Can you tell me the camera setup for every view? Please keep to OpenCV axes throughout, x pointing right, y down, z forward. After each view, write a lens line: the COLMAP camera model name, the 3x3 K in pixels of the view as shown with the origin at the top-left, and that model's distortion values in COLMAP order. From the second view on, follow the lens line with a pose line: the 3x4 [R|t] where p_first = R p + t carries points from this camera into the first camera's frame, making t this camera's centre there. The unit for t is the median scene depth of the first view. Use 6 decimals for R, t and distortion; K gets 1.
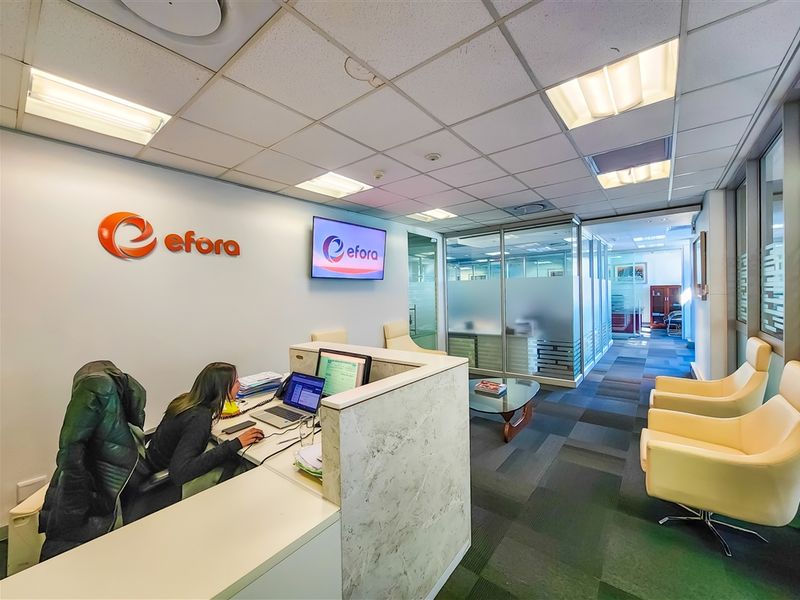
lens RADIAL K [[326.9, 0, 400.2], [0, 326.9, 299.5], [0, 0, 1]] dist [0.012177, 0.000064]
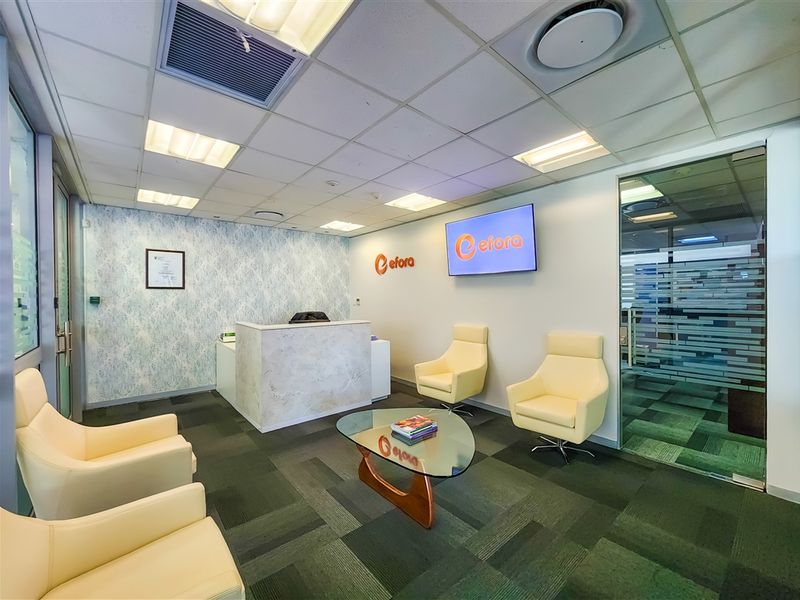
lens RADIAL K [[326.9, 0, 402.2], [0, 326.9, 299.6], [0, 0, 1]] dist [0.012177, 0.000064]
pose [[-0.185864, 0.034084, -0.981984, 1.146311], [-0.010283, 0.999276, 0.036631, -0.029180], [0.982522, 0.016906, -0.185379, 1.317970]]
